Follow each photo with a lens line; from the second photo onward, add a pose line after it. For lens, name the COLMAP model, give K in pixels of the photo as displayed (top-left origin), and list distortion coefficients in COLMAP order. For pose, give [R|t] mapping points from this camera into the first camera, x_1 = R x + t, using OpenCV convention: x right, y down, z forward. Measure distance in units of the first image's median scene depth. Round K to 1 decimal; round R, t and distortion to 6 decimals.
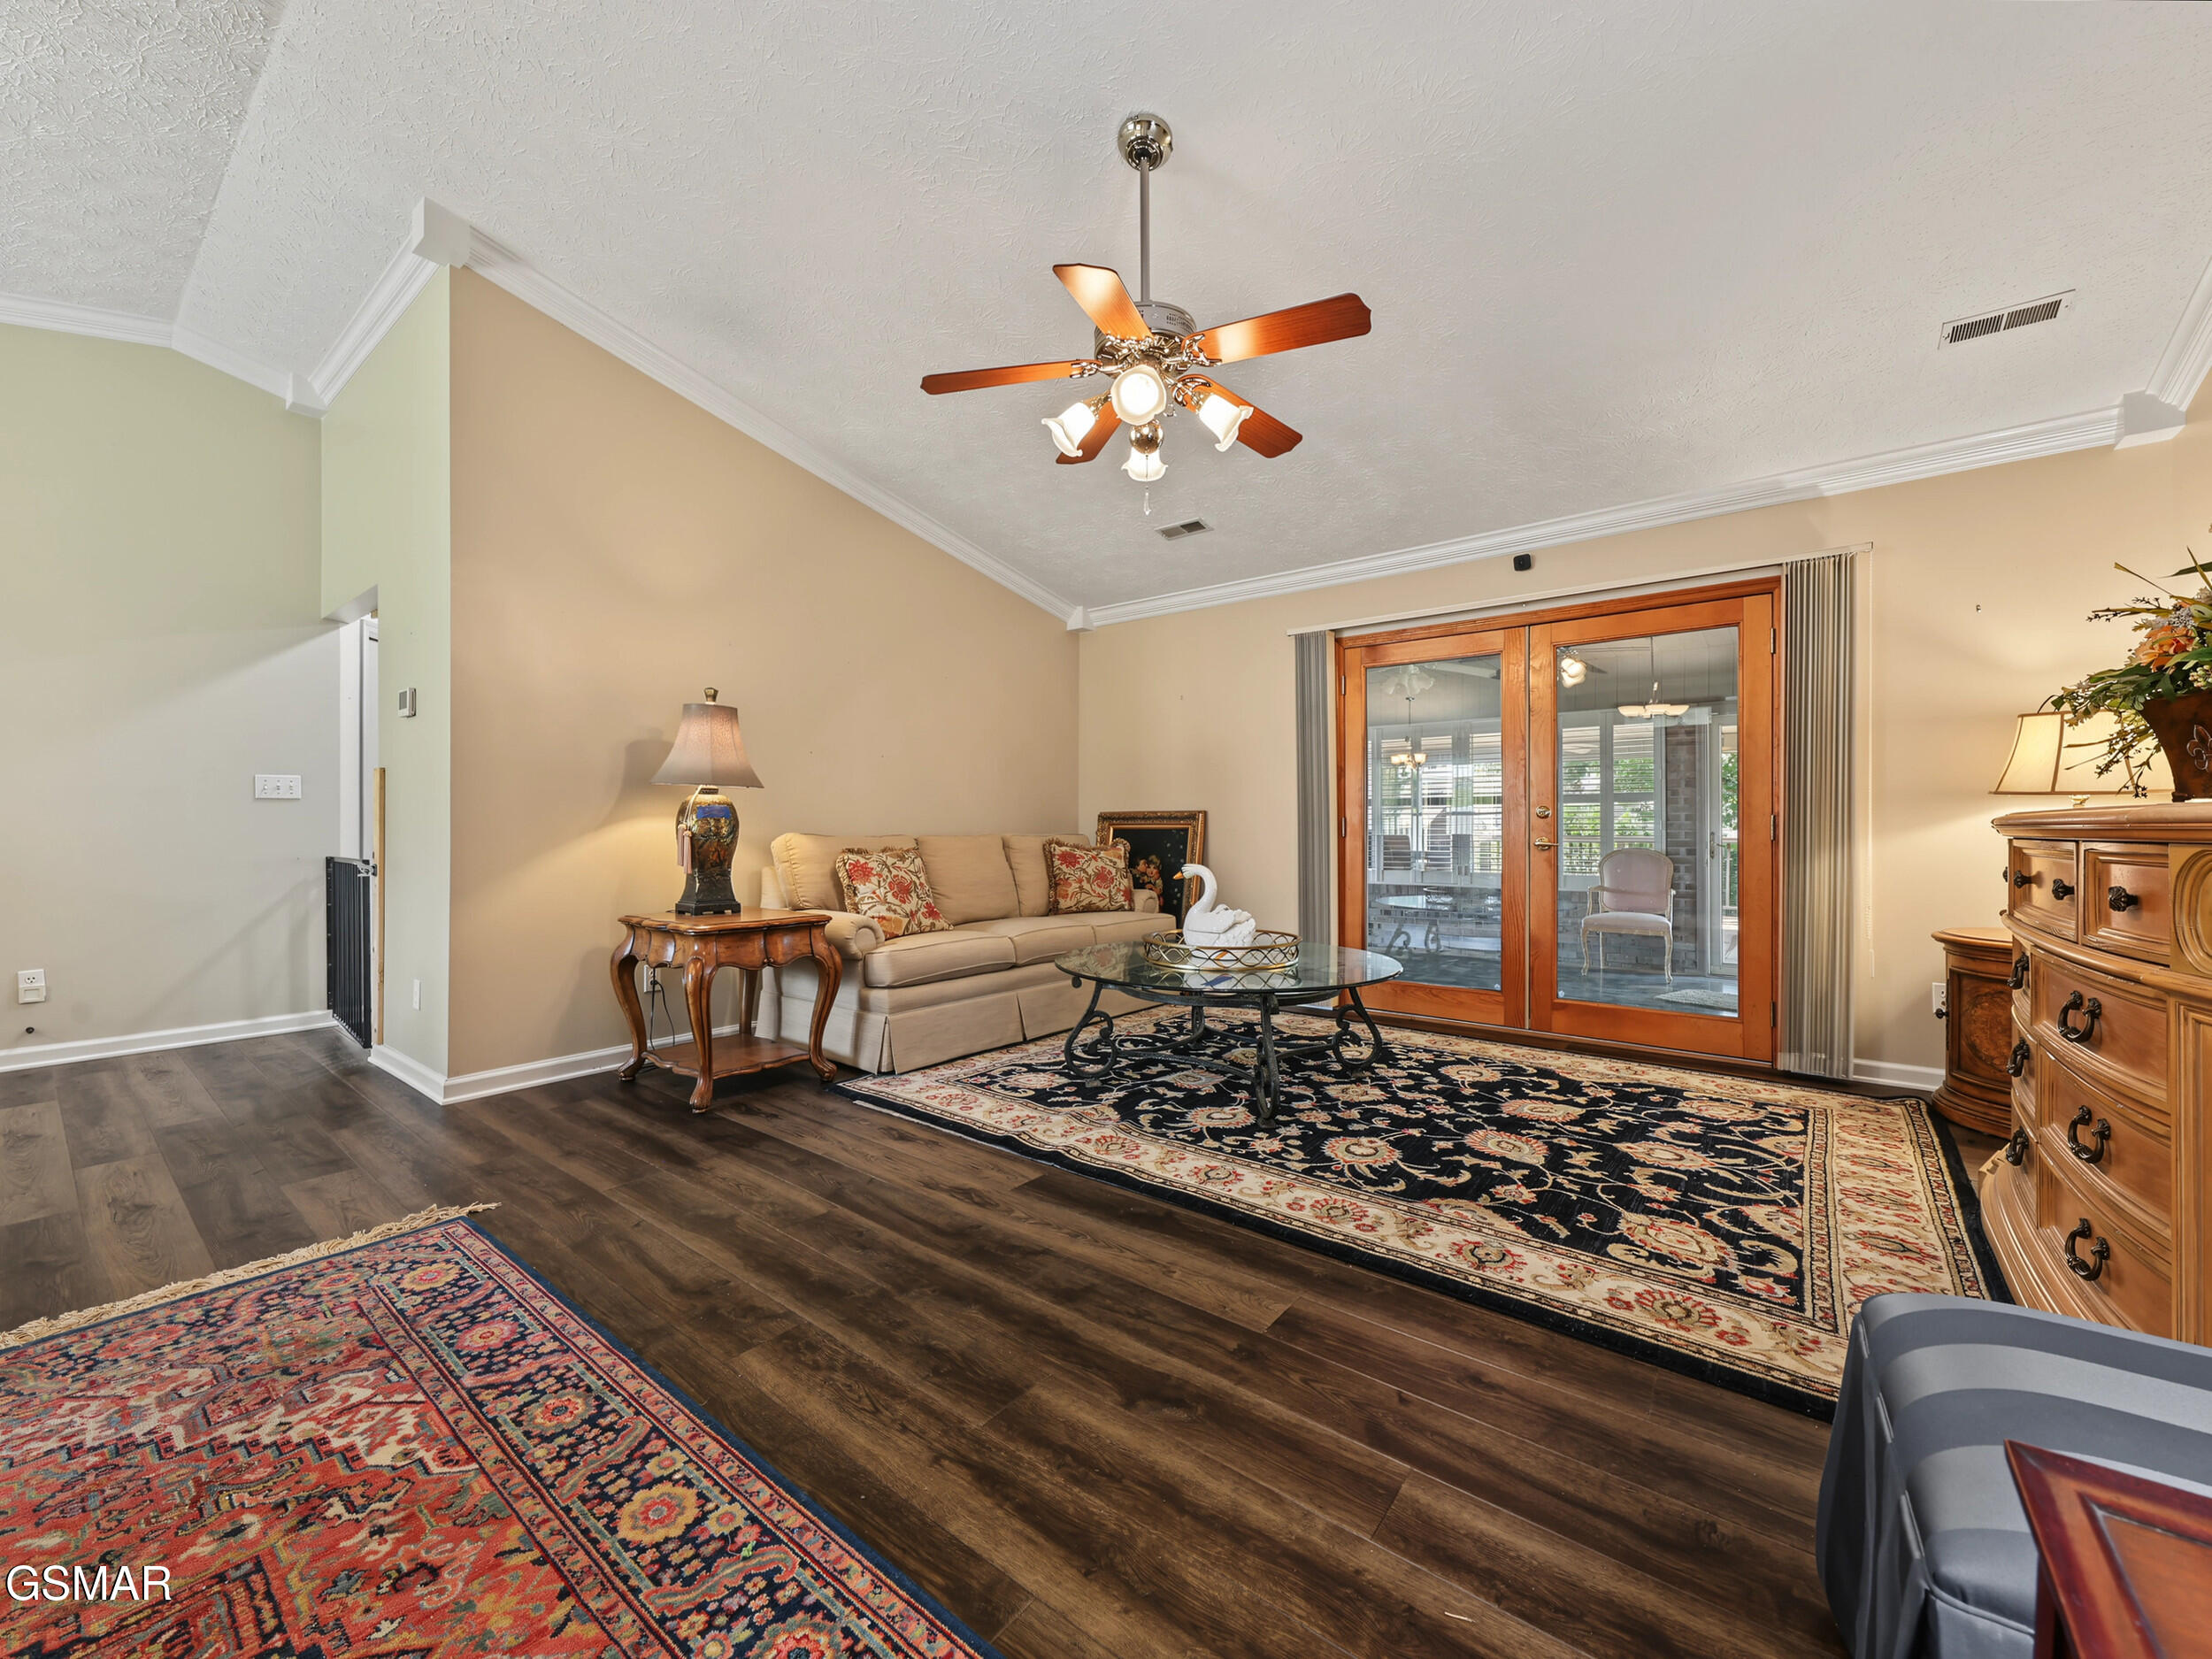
lens RADIAL K [[867.9, 0, 1098.1], [0, 867.9, 834.7], [0, 0, 1]] dist [-0.008144, 0.000162]
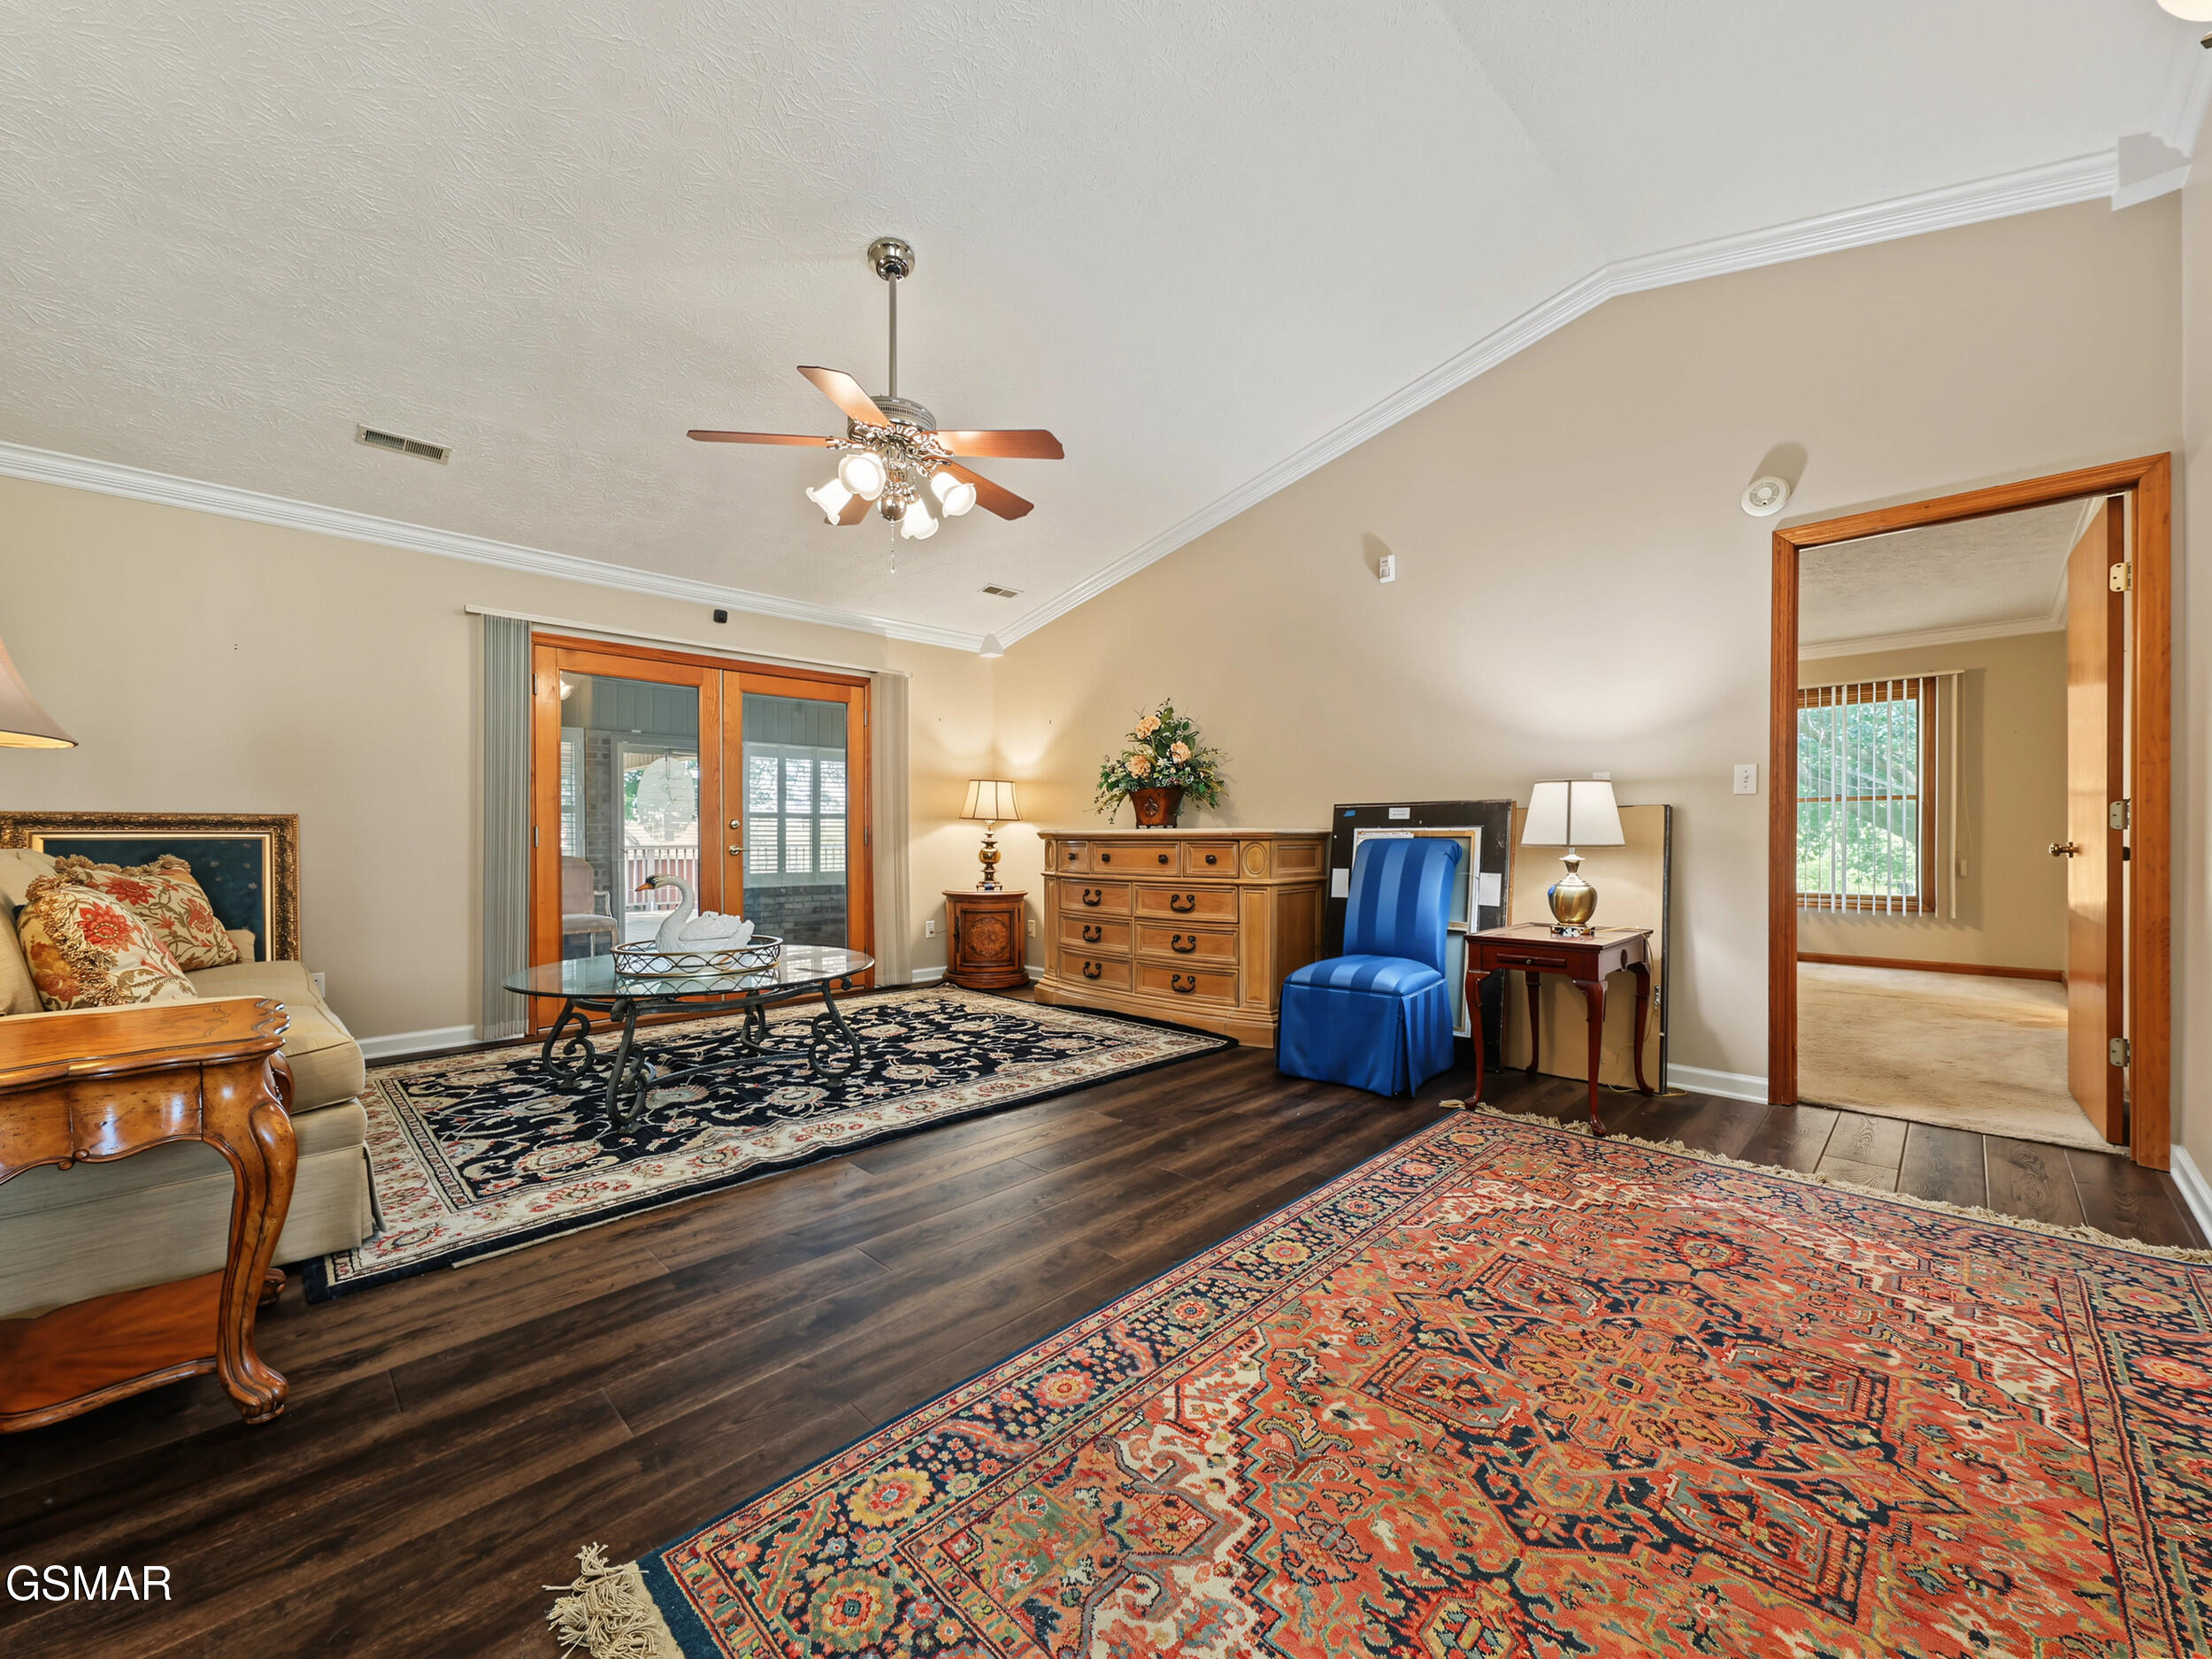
lens RADIAL K [[867.9, 0, 1098.1], [0, 867.9, 834.7], [0, 0, 1]] dist [-0.008144, 0.000162]
pose [[0.117278, 0.002881, 0.993095, -1.011927], [0.005669, 0.999978, -0.003571, -0.004636], [-0.993083, 0.006048, 0.117259, 0.531220]]
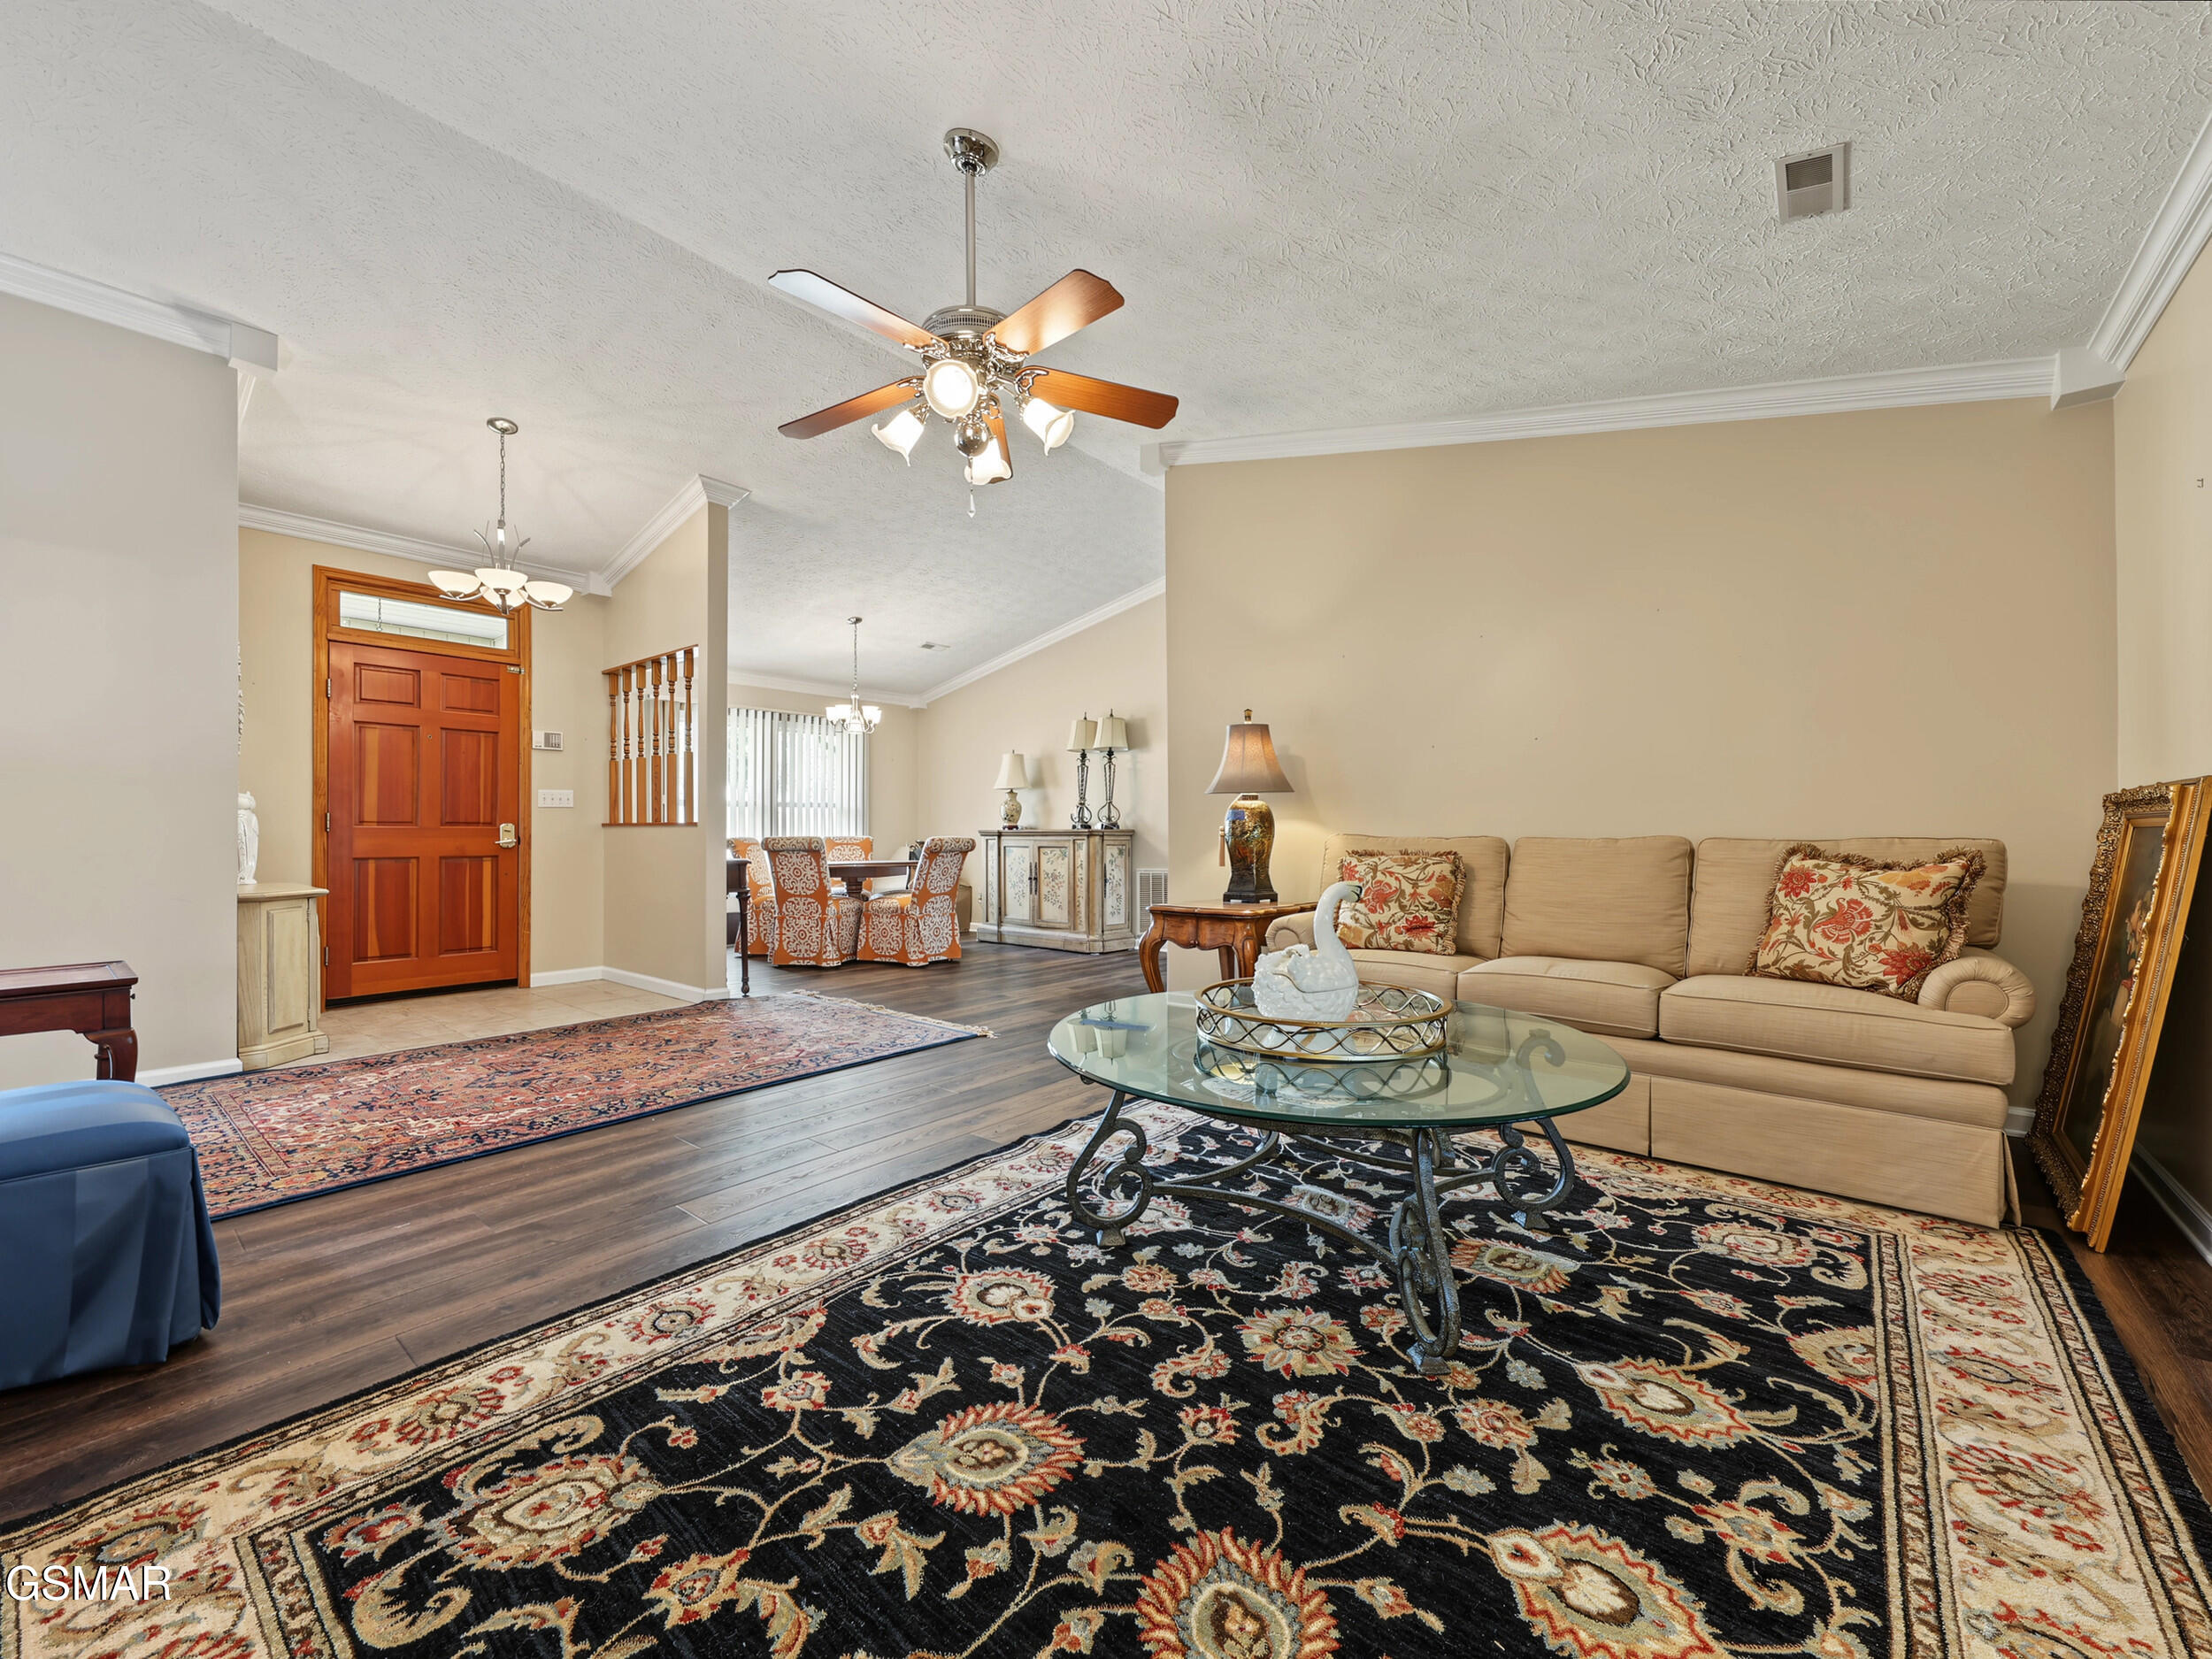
lens RADIAL K [[882.3, 0, 1106.0], [0, 882.3, 829.5], [0, 0, 1]] dist [0.021895, -0.009806]
pose [[-0.021004, -0.002707, -0.999776, 0.993493], [0.000812, 0.999996, -0.002725, -0.004530], [0.999779, -0.000869, -0.021002, 1.080698]]
